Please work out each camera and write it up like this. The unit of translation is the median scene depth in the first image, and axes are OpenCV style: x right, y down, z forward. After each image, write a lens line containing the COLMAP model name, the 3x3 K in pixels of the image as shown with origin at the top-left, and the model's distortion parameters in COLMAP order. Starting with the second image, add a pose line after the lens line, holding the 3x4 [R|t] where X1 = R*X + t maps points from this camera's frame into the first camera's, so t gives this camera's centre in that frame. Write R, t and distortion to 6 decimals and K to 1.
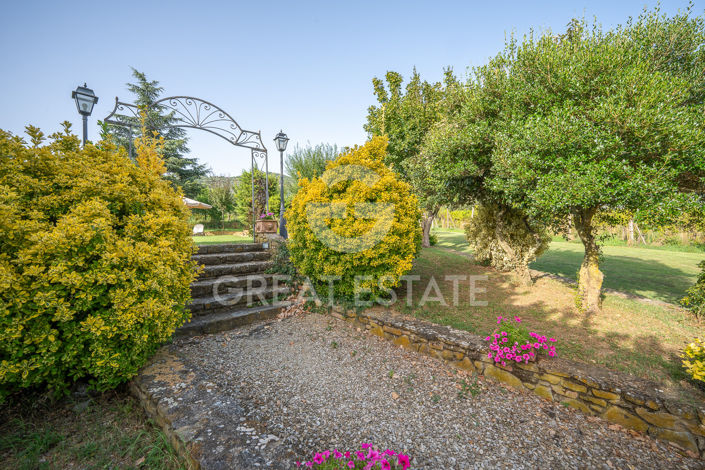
lens RADIAL K [[282.2, 0, 352.5], [0, 282.2, 235.0], [0, 0, 1]] dist [-0.001786, -0.000107]
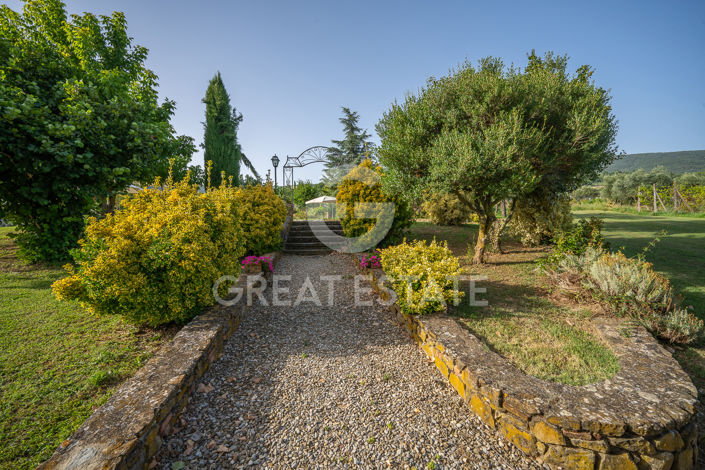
lens RADIAL K [[282.2, 0, 352.5], [0, 282.2, 235.0], [0, 0, 1]] dist [-0.001786, -0.000107]
pose [[0.759922, 0.030146, -0.649315, 0.220314], [-0.008909, 0.999313, 0.035969, 0.013707], [0.649954, -0.021549, 0.759668, -0.082733]]
